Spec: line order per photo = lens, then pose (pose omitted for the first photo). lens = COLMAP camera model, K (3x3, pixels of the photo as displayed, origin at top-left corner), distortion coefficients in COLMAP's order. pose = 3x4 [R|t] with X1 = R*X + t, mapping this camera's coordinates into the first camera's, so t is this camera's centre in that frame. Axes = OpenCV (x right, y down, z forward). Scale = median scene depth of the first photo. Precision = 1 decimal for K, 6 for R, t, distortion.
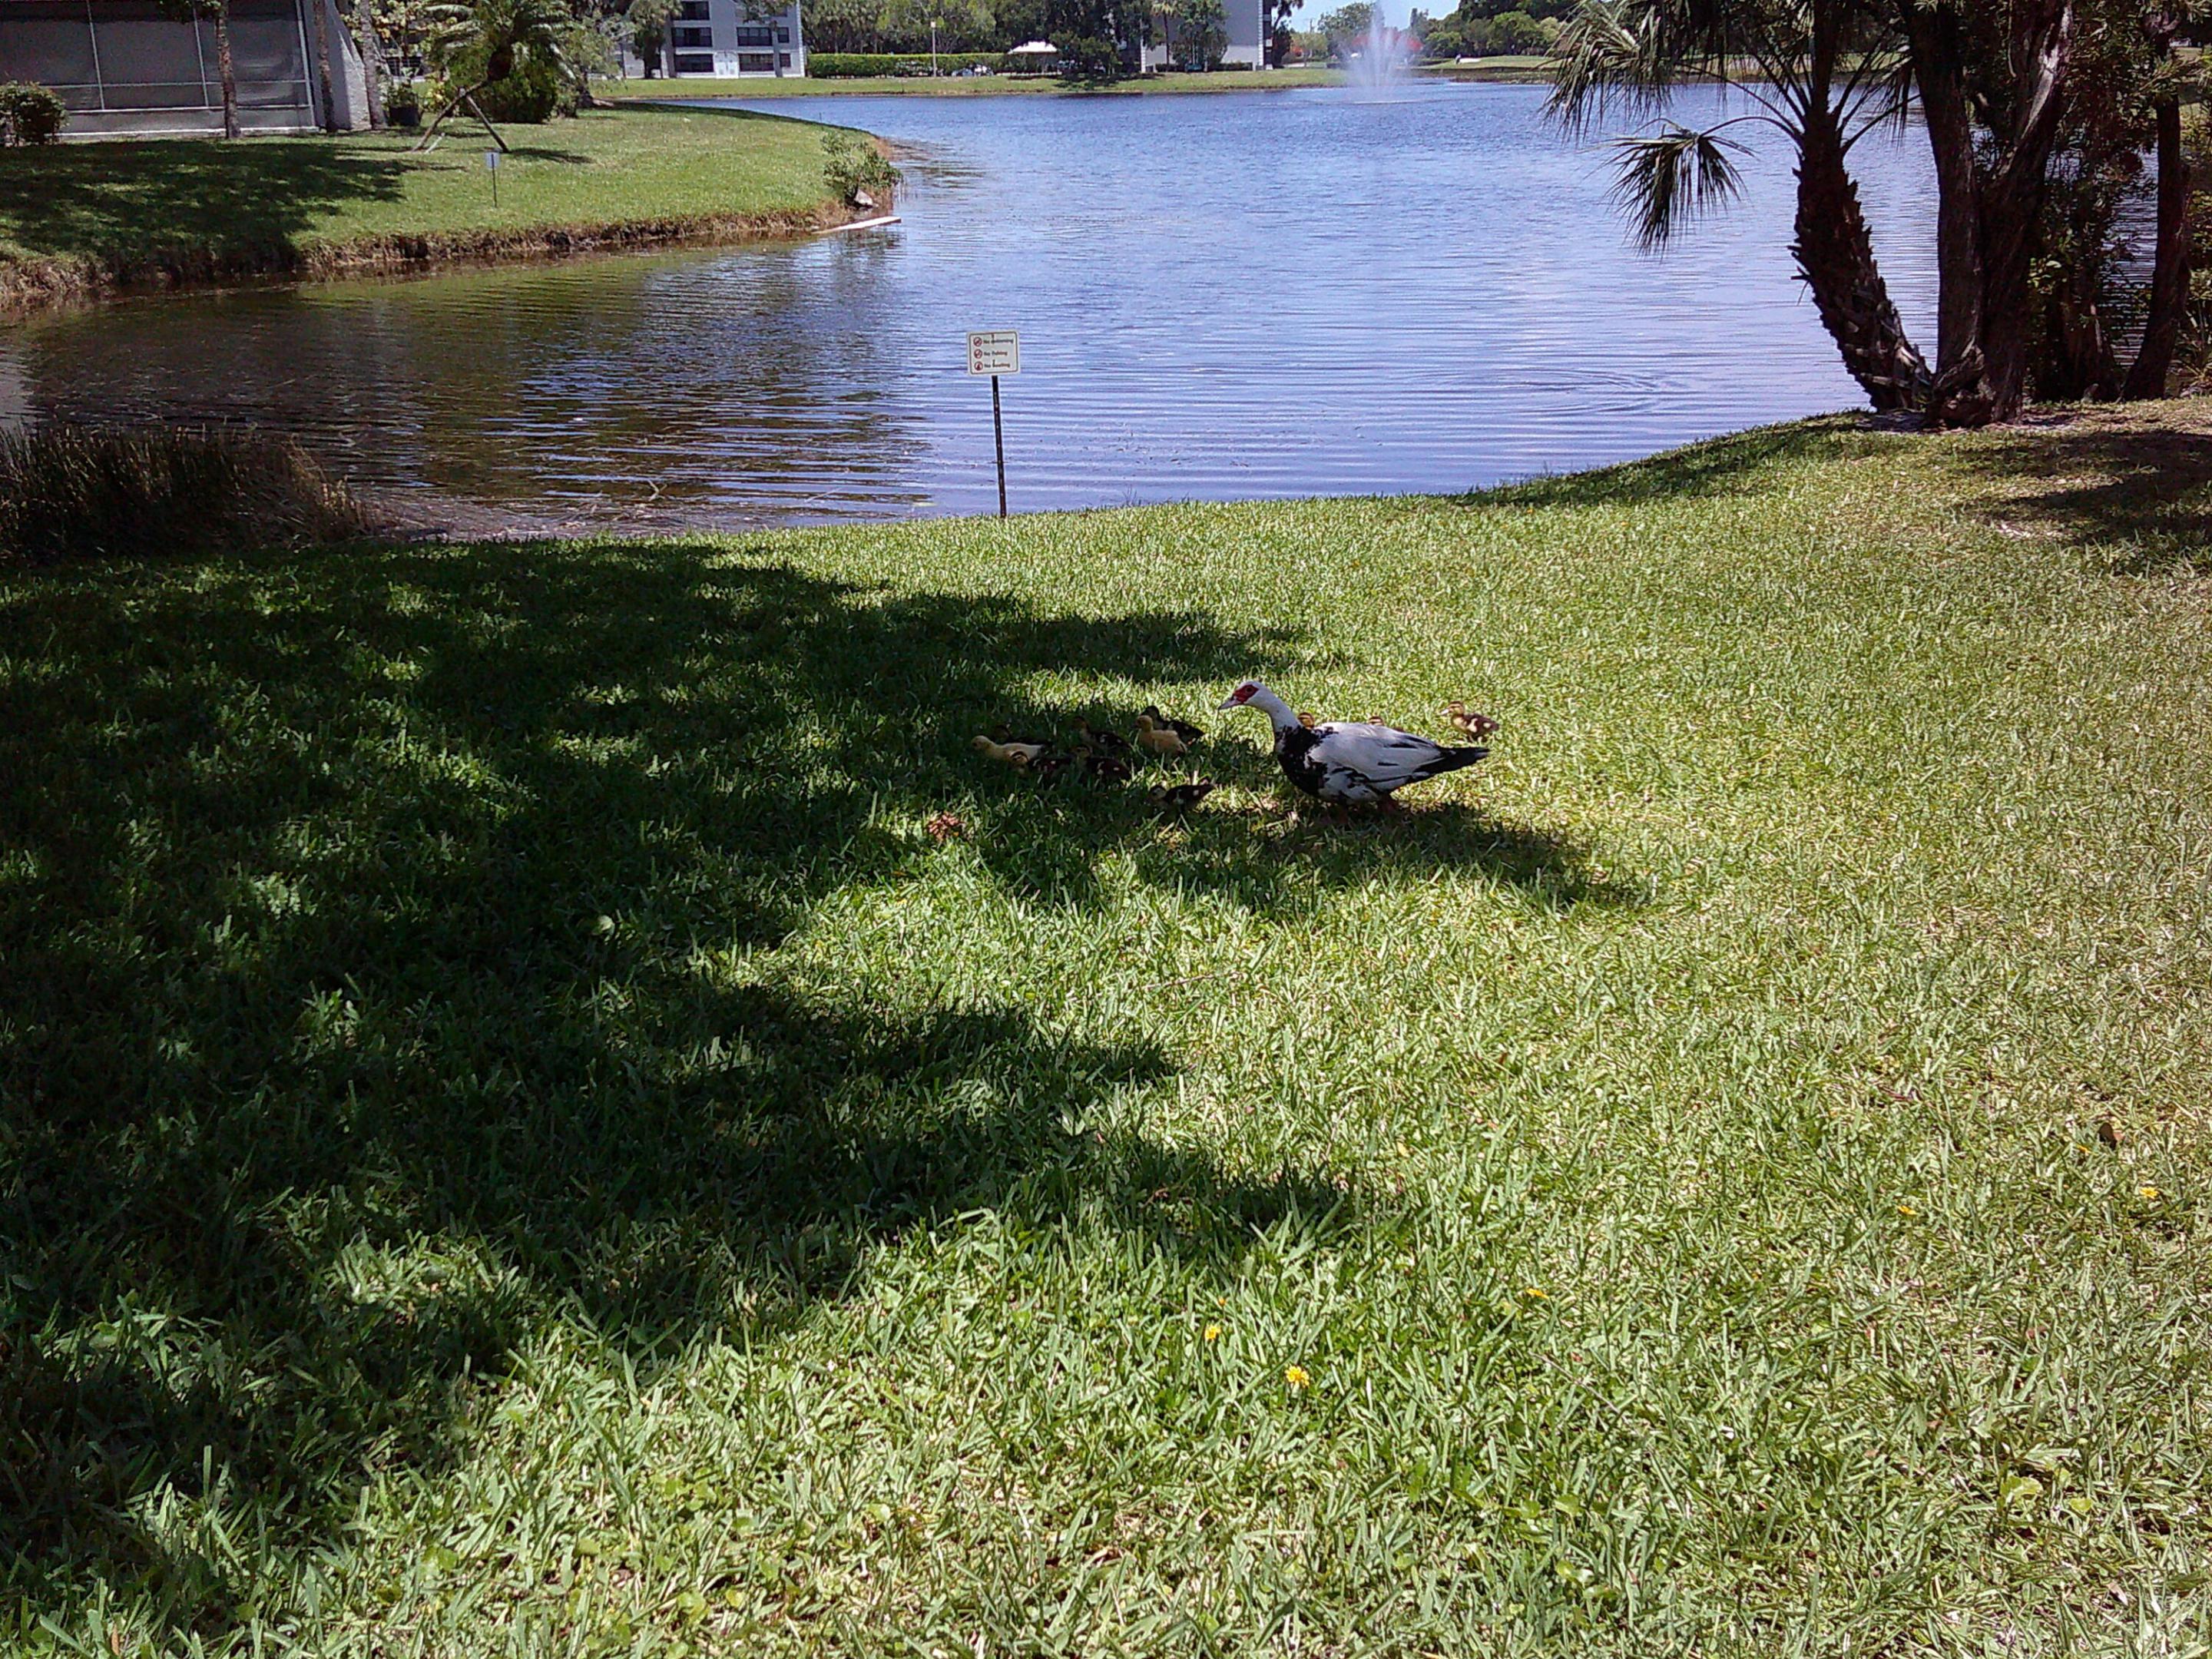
lens RADIAL K [[2379.4, 0, 1106.0], [0, 2379.4, 829.5], [0, 0, 1]] dist [0.126043, -0.304138]
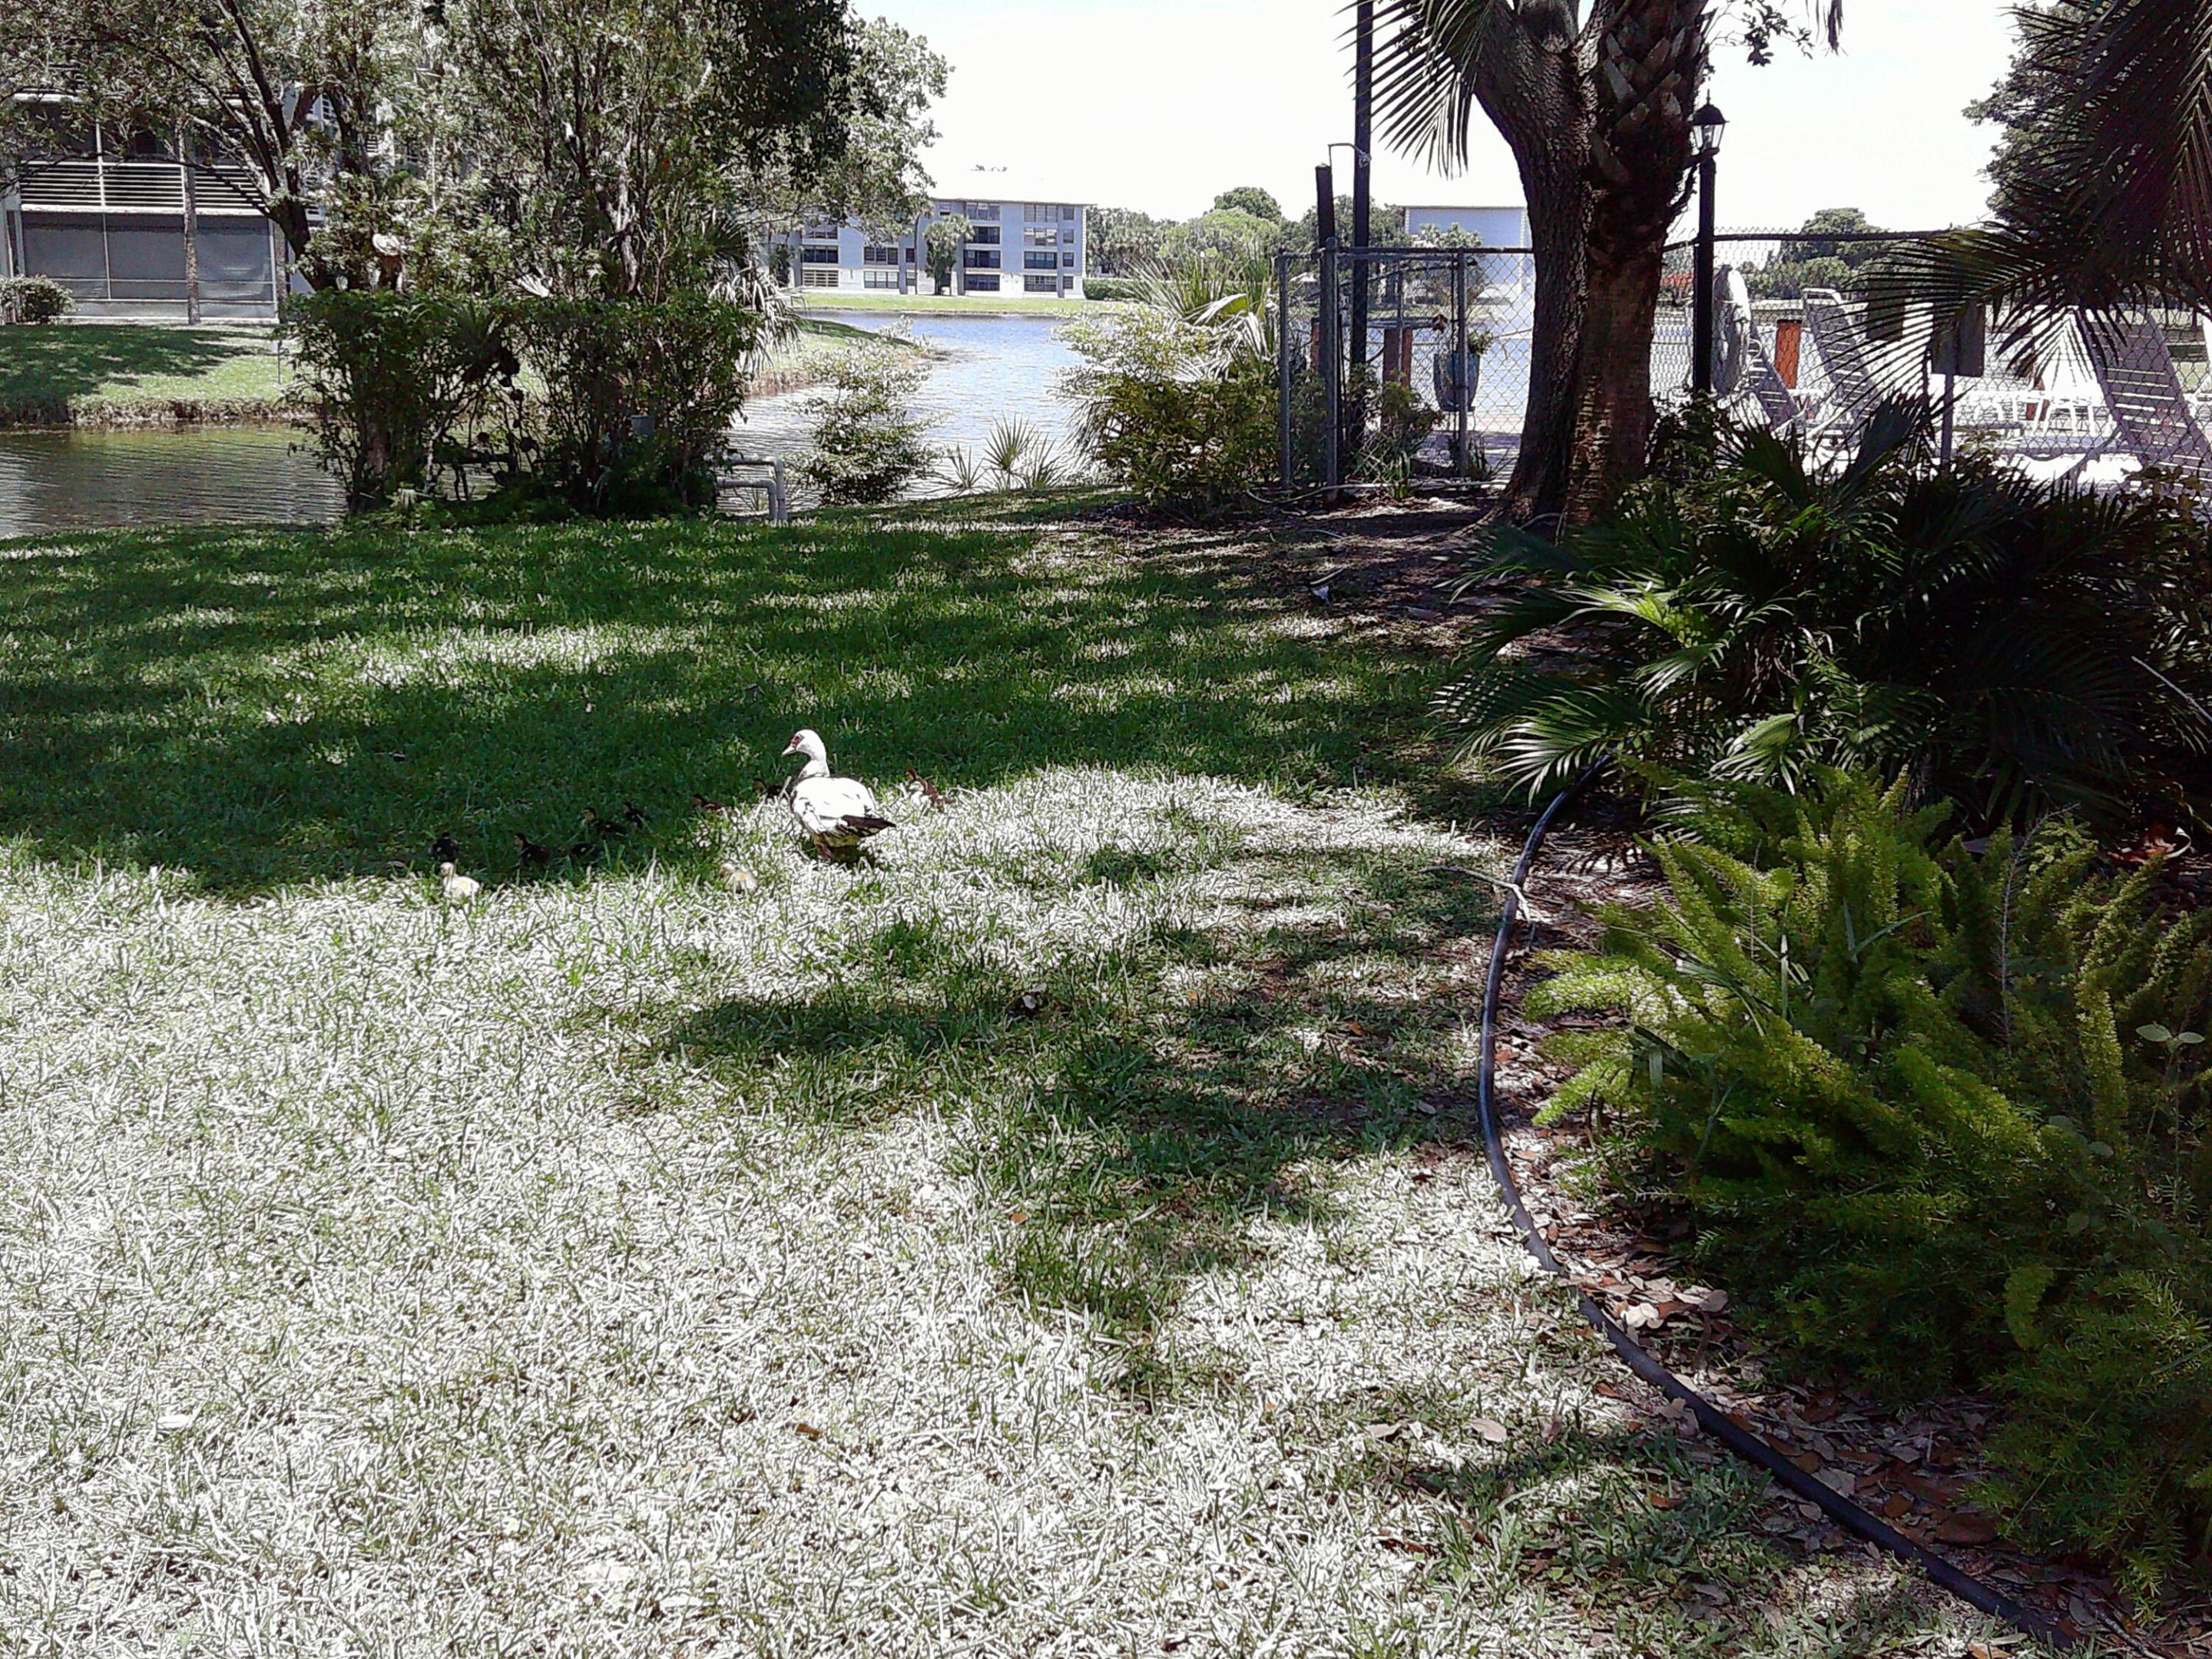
lens RADIAL K [[2379.4, 0, 1106.0], [0, 2379.4, 829.5], [0, 0, 1]] dist [0.126043, -0.304138]
pose [[0.985035, 0.069592, -0.157683, 0.367443], [-0.082907, 0.993382, -0.079494, 0.038249], [0.151107, 0.091377, 0.984285, -0.156498]]
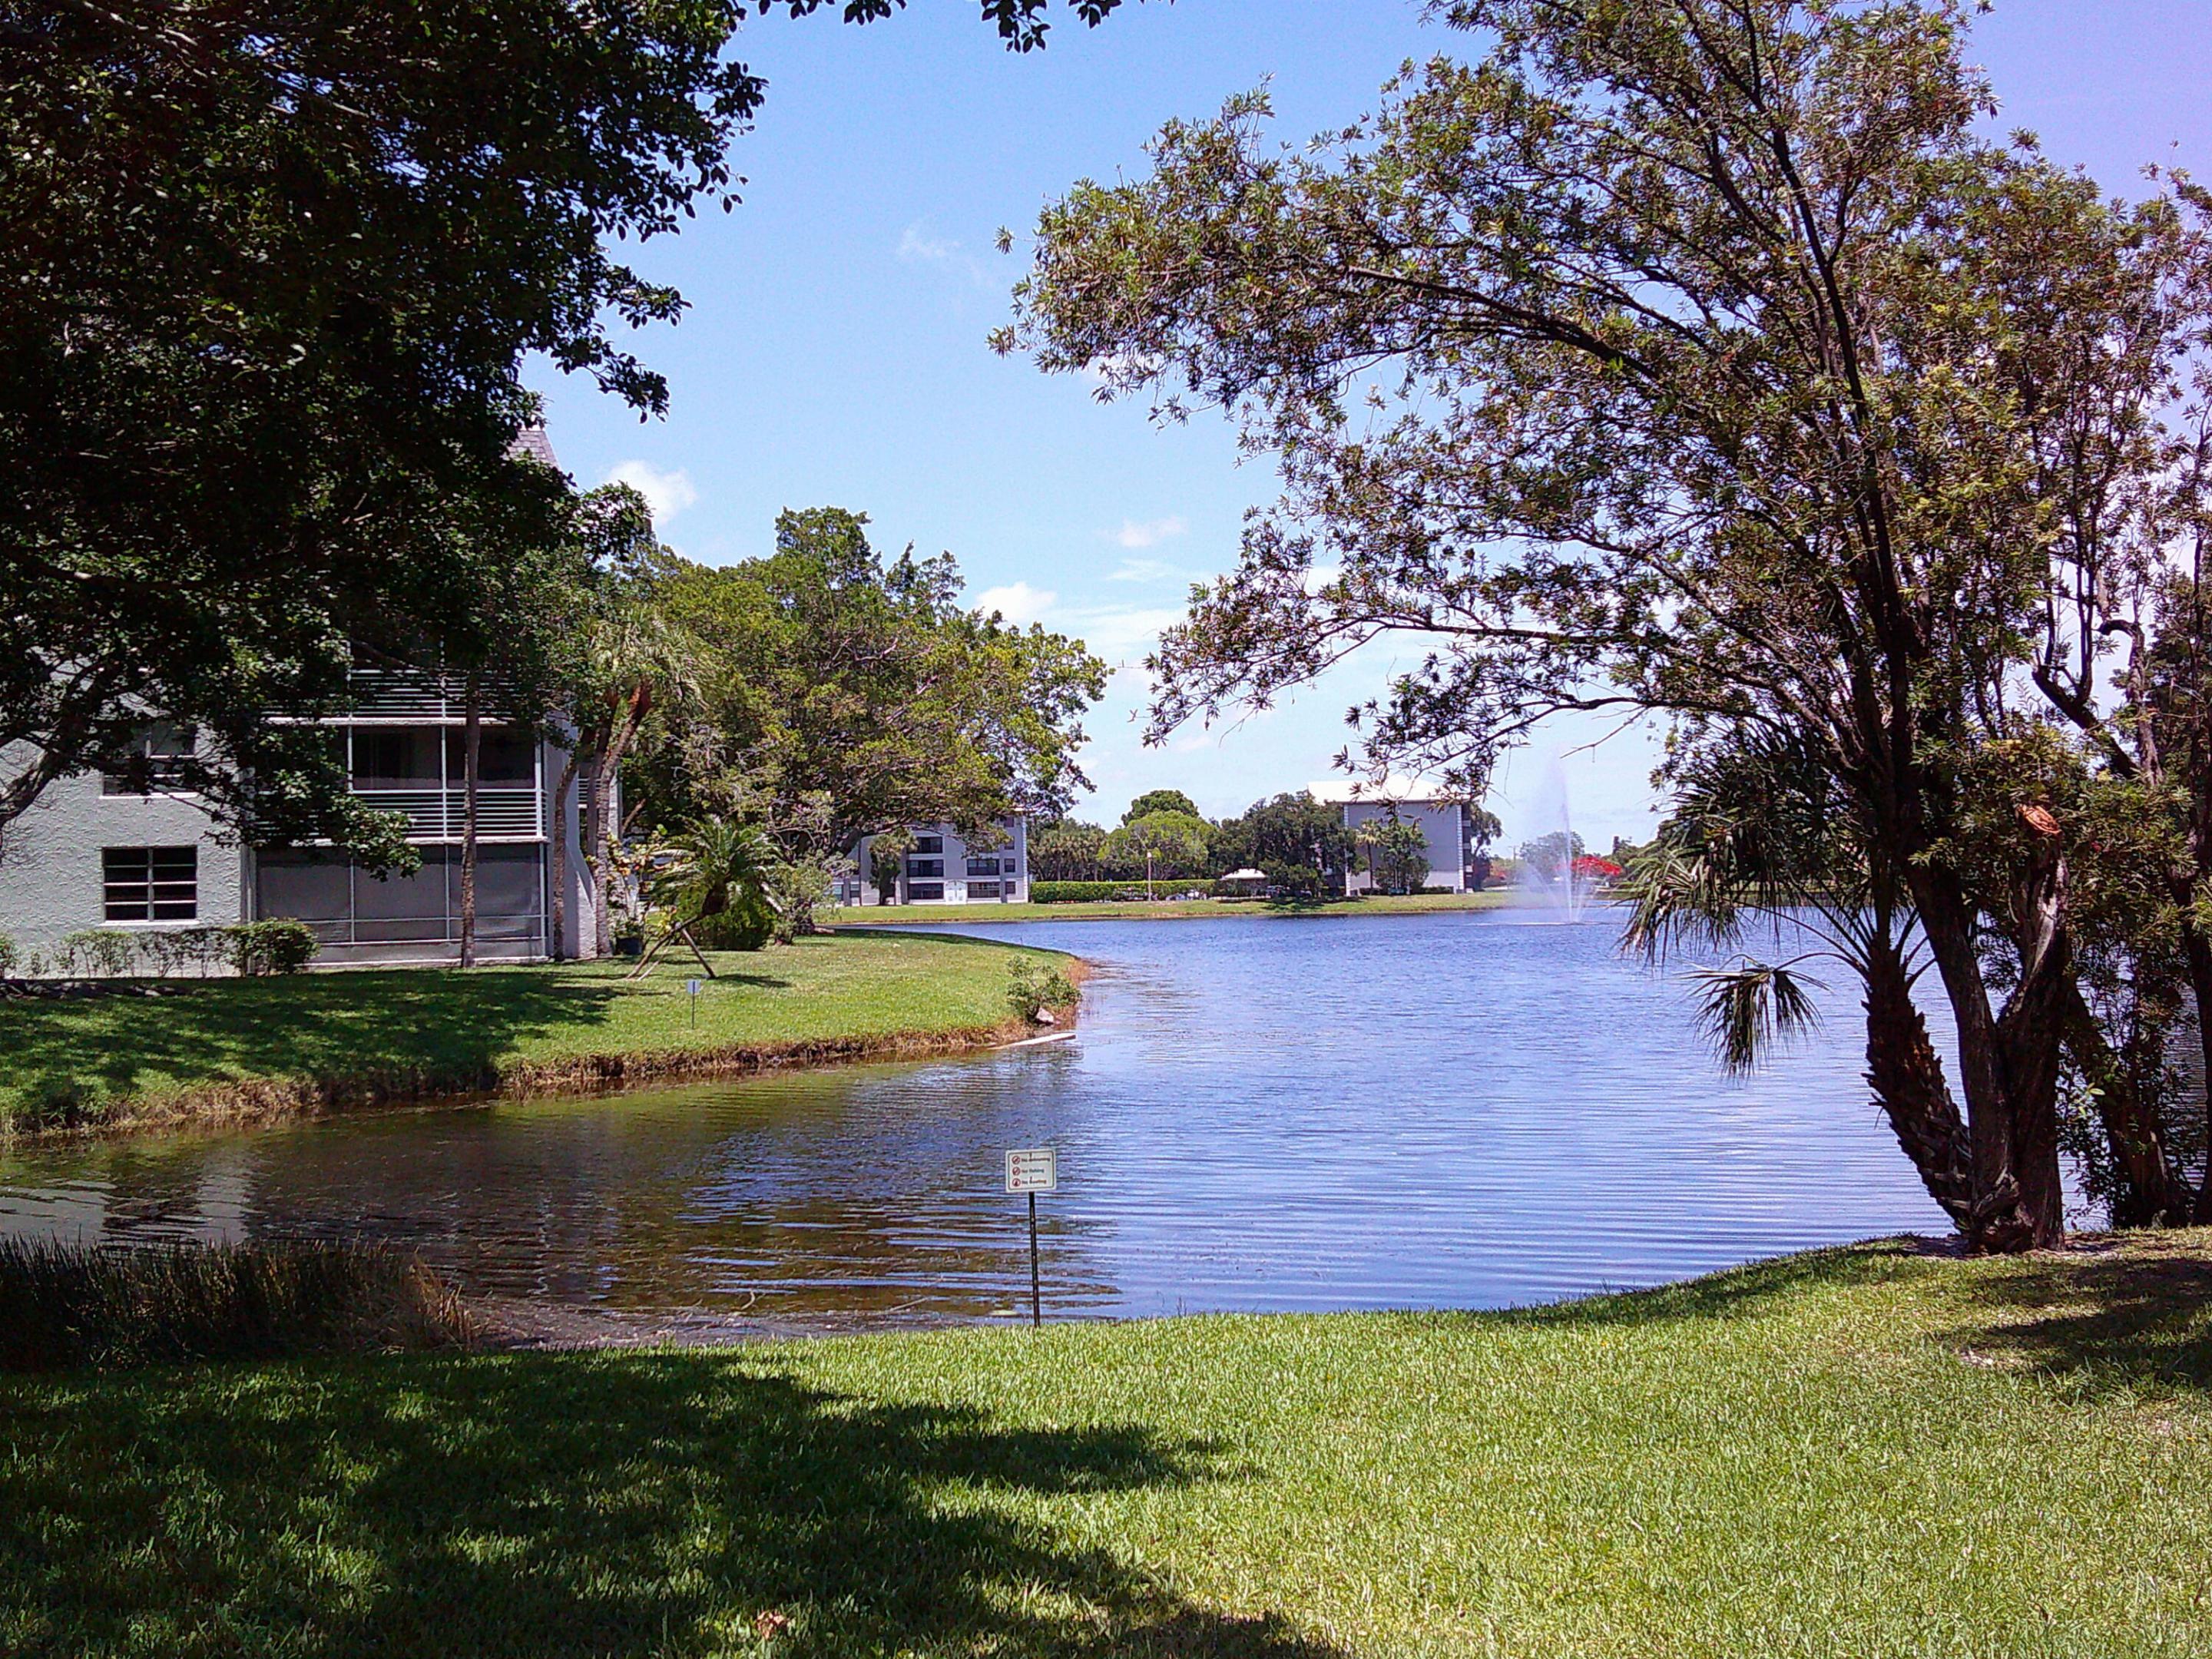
lens RADIAL K [[2390.3, 0, 1099.0], [0, 2390.3, 858.1], [0, 0, 1]] dist [0.198714, -0.756495]
pose [[0.995619, -0.007566, -0.093193, 0.025334], [-0.022195, 0.949107, -0.314169, 0.001238], [0.090827, 0.314862, 0.944782, -0.016923]]
